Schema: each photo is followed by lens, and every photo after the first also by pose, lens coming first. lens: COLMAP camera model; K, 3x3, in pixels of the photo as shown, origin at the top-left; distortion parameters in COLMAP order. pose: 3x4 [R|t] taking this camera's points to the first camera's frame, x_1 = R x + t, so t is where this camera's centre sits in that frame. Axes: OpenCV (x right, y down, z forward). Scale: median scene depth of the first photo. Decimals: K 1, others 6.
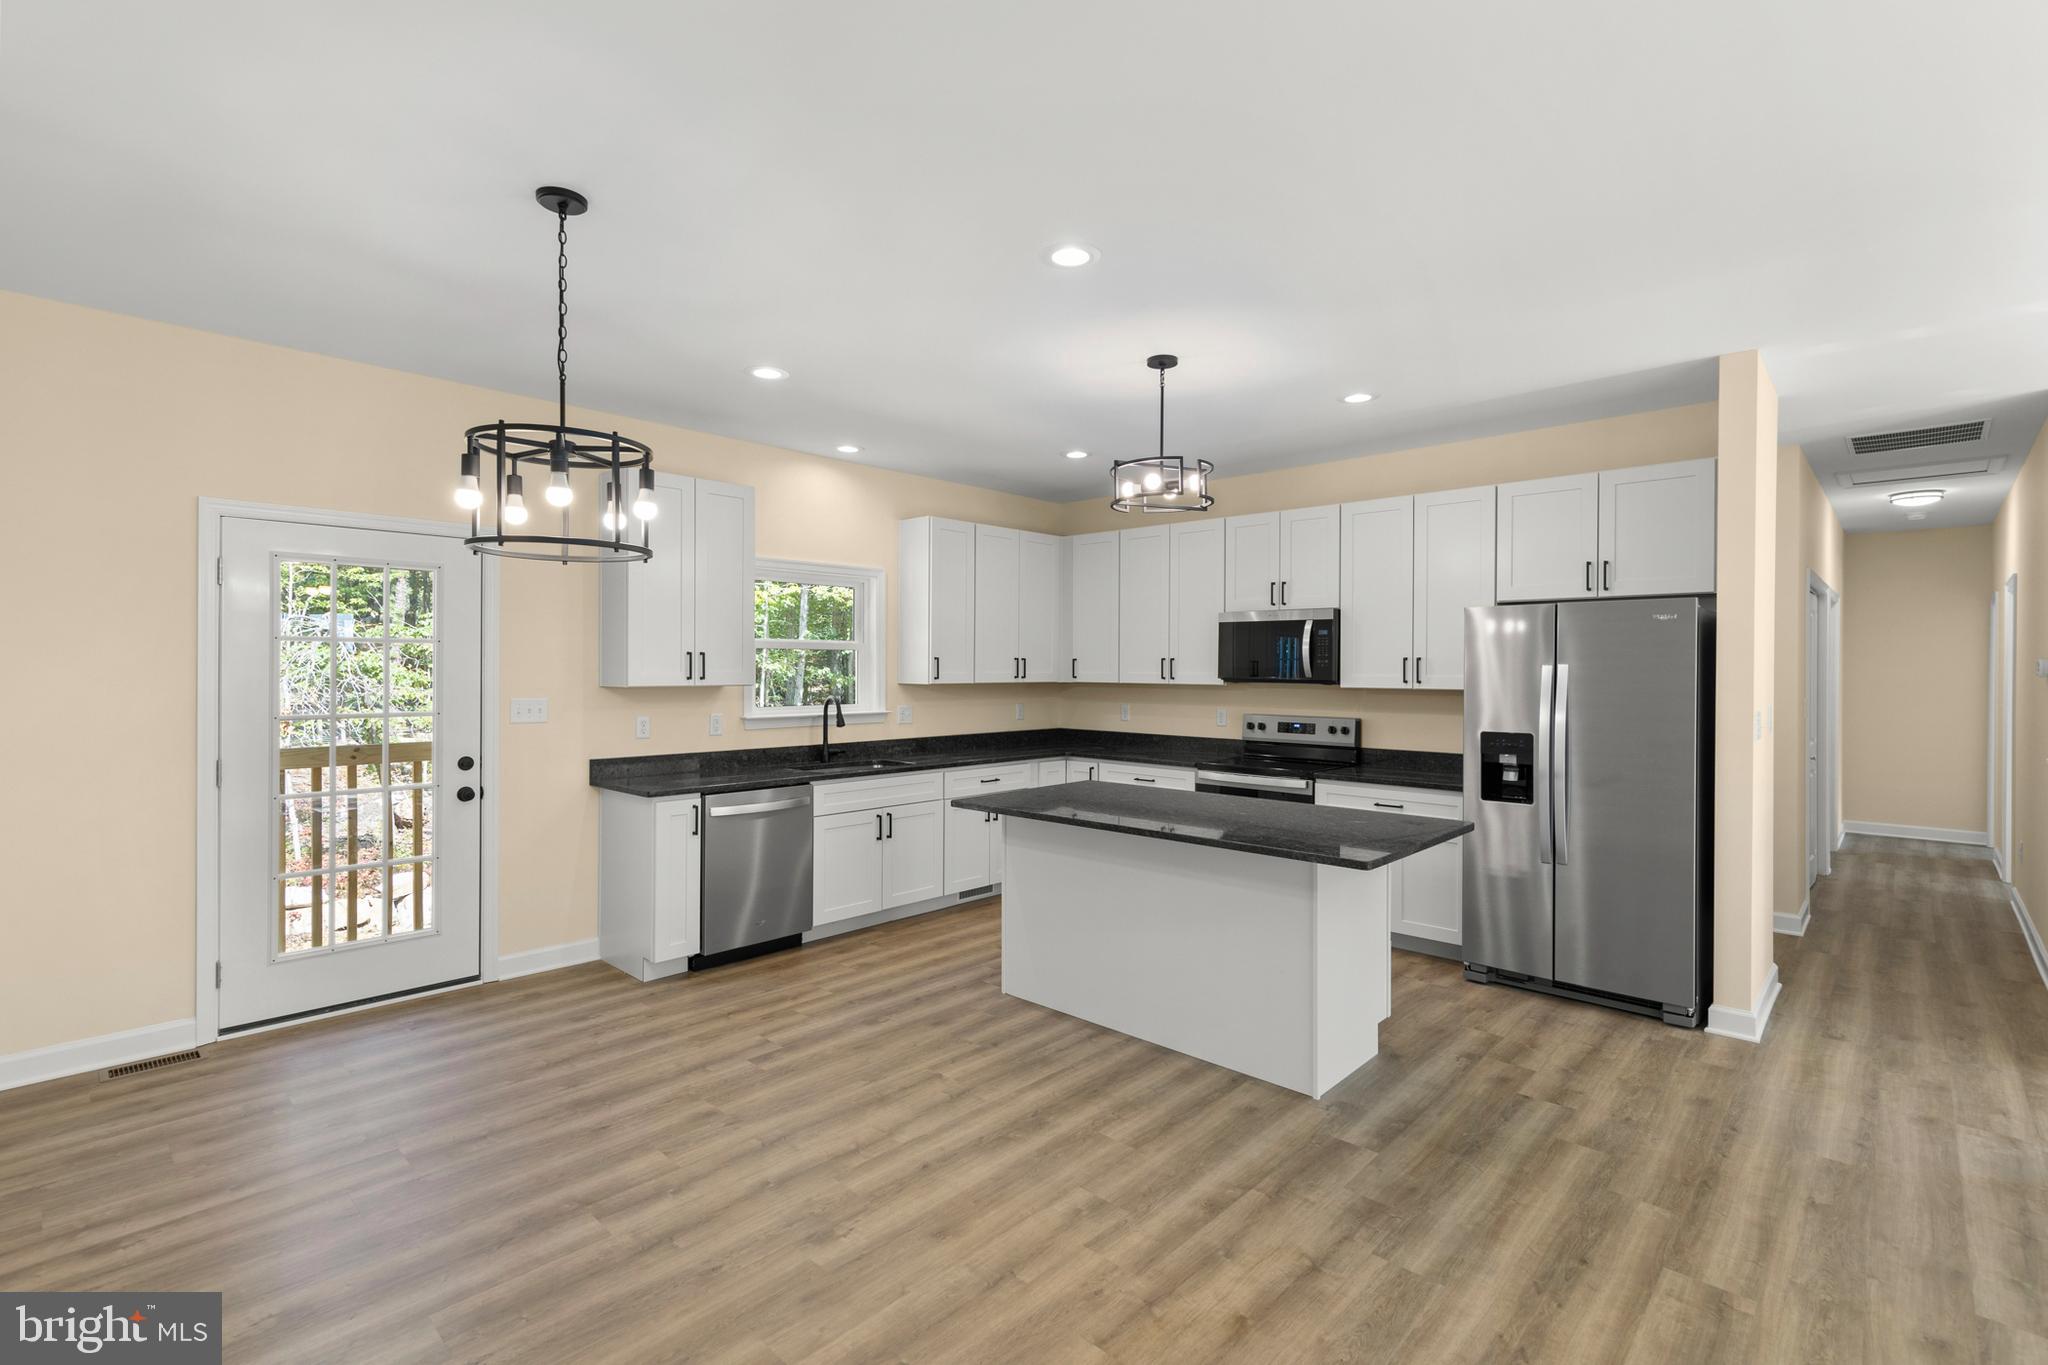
lens RADIAL K [[932.5, 0, 1042.9], [0, 932.5, 664.5], [0, 0, 1]] dist [0.007936, -0.001159]
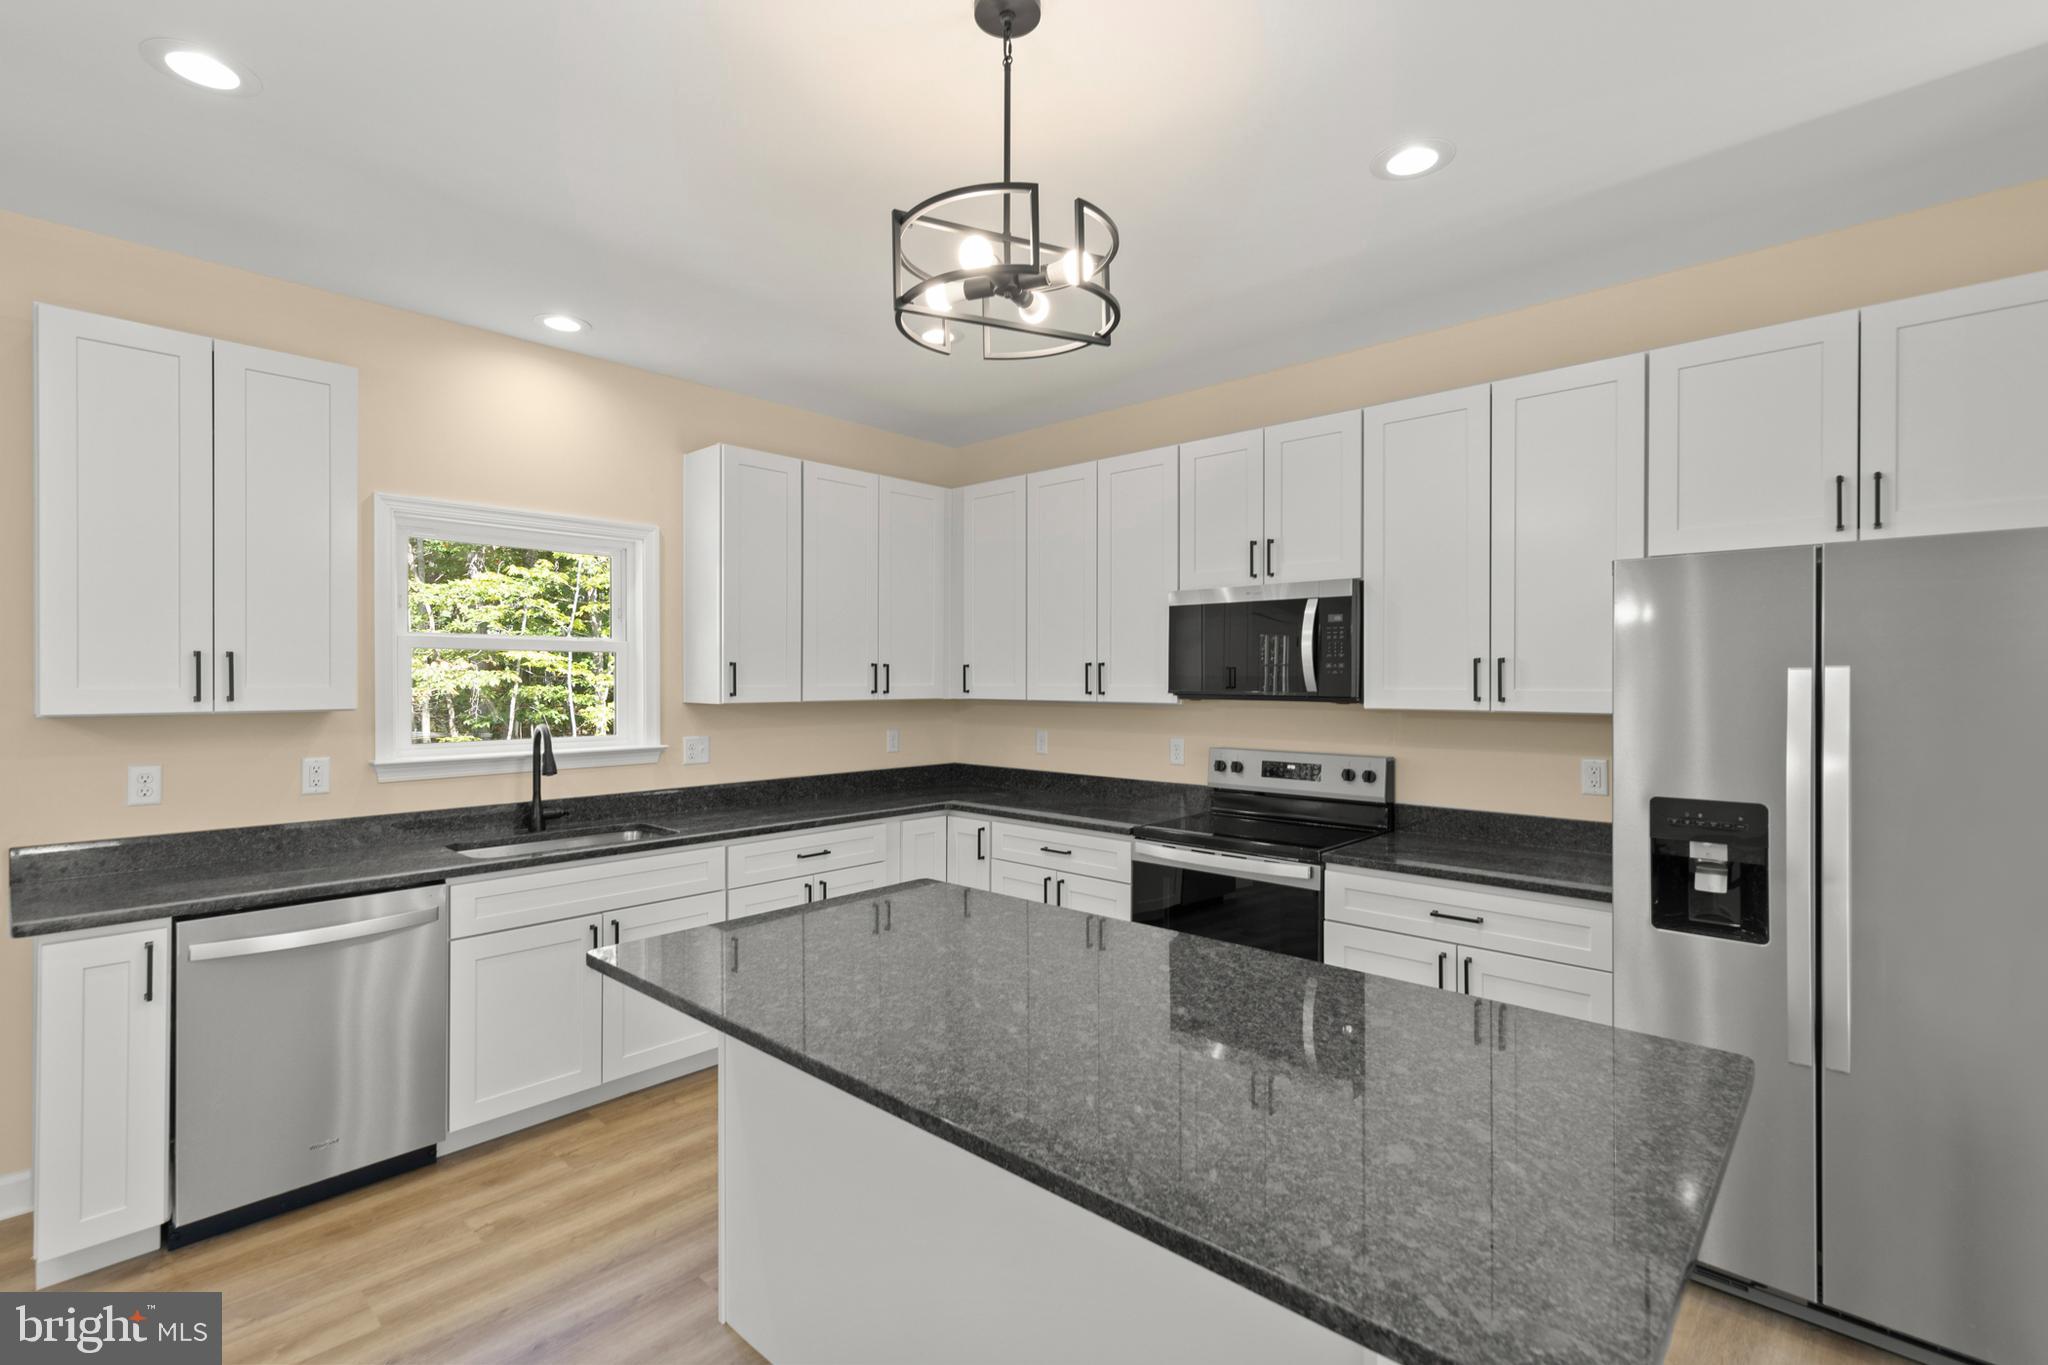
lens RADIAL K [[932.5, 0, 1028.6], [0, 932.5, 679.1], [0, 0, 1]] dist [0.007936, -0.001159]
pose [[0.999988, -0.003852, 0.003051, 0.119302], [0.003841, 0.999986, 0.003576, 0.002992], [-0.003064, -0.003564, 0.999989, 0.477446]]
